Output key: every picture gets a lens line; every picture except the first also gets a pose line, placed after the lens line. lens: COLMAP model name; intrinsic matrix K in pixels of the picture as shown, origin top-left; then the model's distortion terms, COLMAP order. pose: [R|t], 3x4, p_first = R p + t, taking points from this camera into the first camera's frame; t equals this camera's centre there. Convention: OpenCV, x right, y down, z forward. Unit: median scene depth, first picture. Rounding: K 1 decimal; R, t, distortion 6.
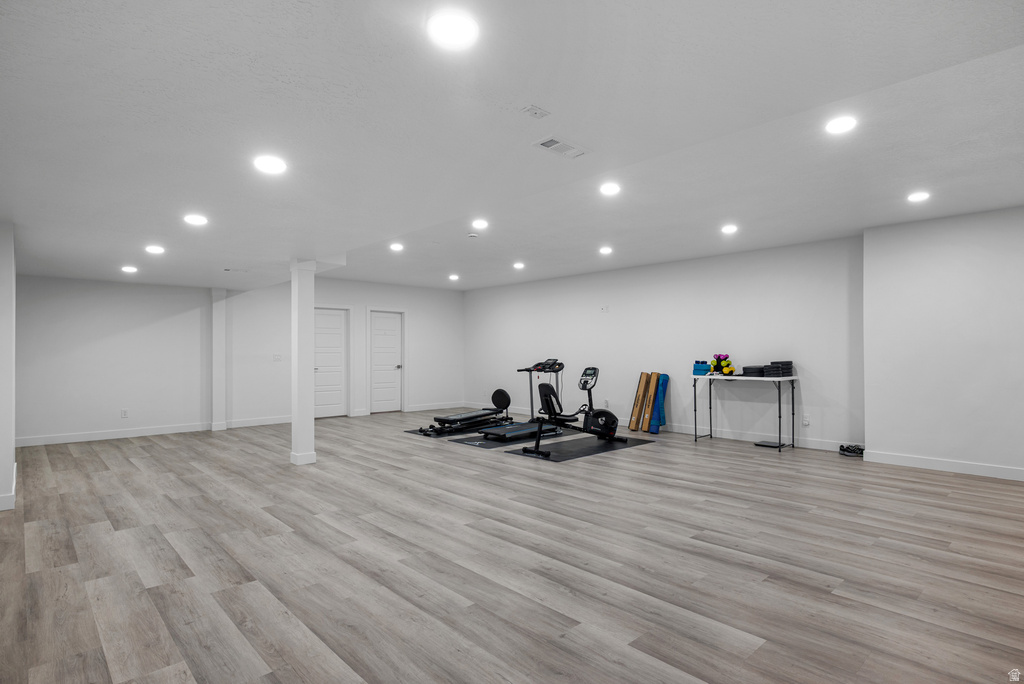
lens RADIAL K [[533.8, 0, 512.0], [0, 533.8, 342.0], [0, 0, 1]] dist [0.001049, 0.000473]
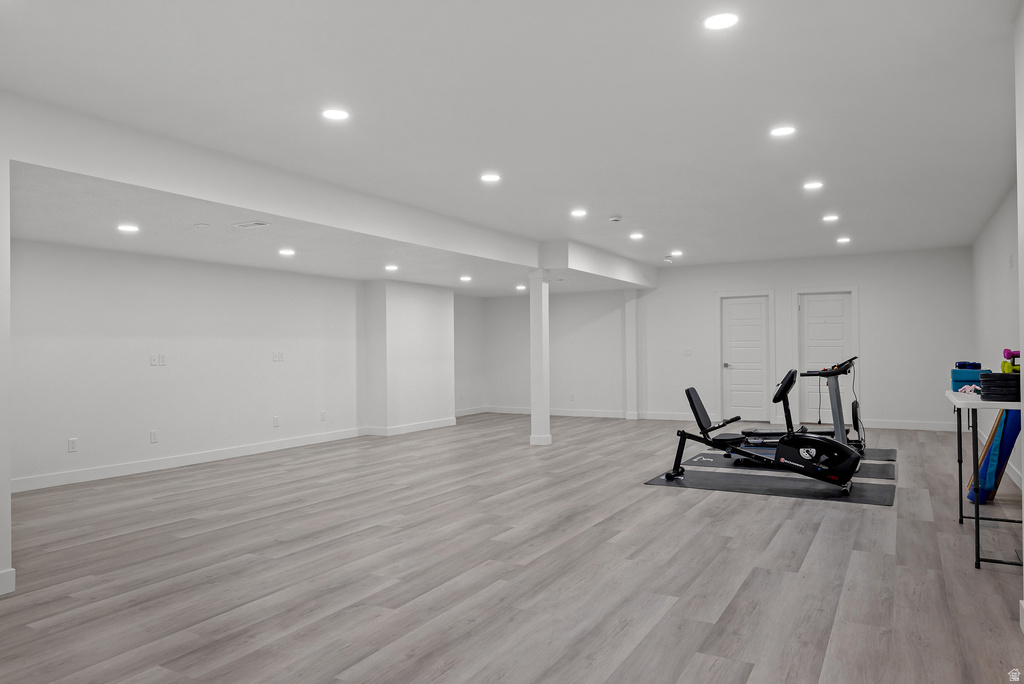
lens RADIAL K [[686.1, 0, 512.0], [0, 686.1, 342.0], [0, 0, 1]] dist [-0.001835, -0.000543]
pose [[0.300589, -0.012254, -0.953675, 1.673906], [0.026820, 0.999631, -0.004391, 0.016454], [0.953377, -0.024257, 0.300806, 0.832580]]
